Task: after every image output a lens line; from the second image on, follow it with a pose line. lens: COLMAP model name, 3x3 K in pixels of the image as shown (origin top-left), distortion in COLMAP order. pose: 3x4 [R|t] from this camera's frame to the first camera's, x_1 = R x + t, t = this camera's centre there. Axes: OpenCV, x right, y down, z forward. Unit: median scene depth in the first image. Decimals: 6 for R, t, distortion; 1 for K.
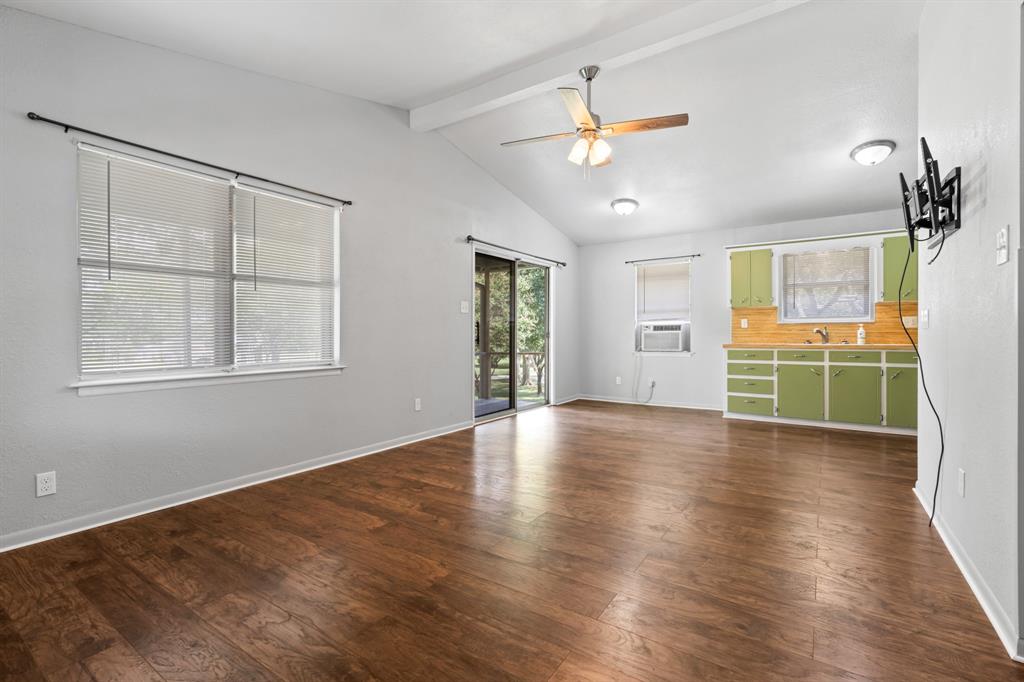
lens RADIAL K [[460.5, 0, 511.7], [0, 460.5, 337.9], [0, 0, 1]] dist [-0.000727, 0.000448]
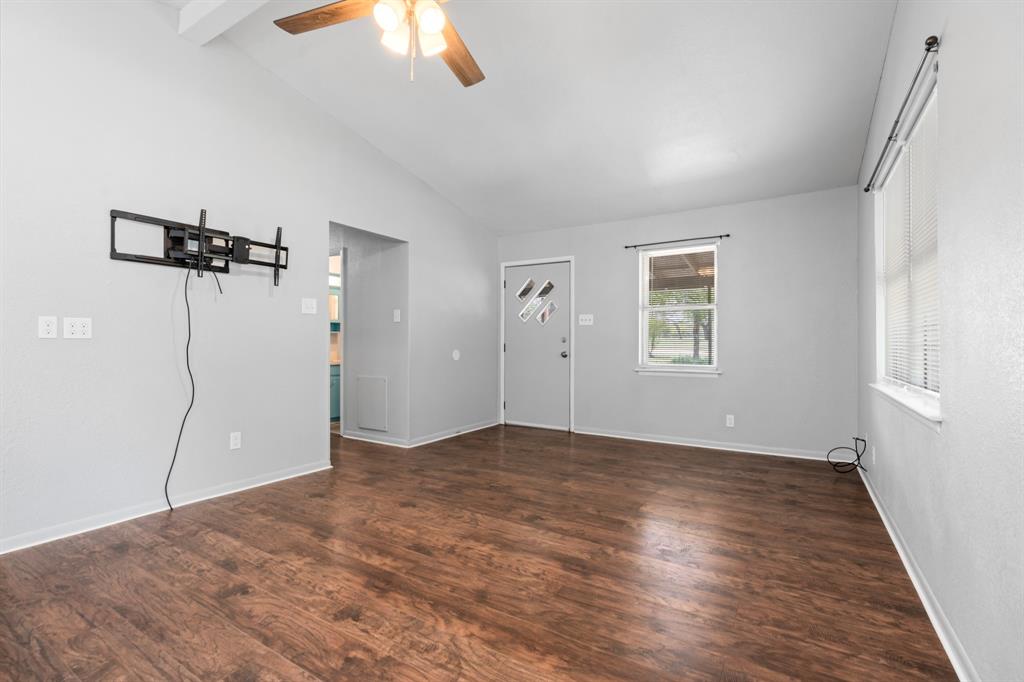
lens RADIAL K [[460.5, 0, 513.3], [0, 460.5, 341.1], [0, 0, 1]] dist [-0.000727, 0.000448]
pose [[-0.999140, -0.001362, -0.041430, 0.030869], [-0.001524, 0.999991, 0.003869, -0.006433], [0.041424, 0.003929, -0.999134, 0.724432]]
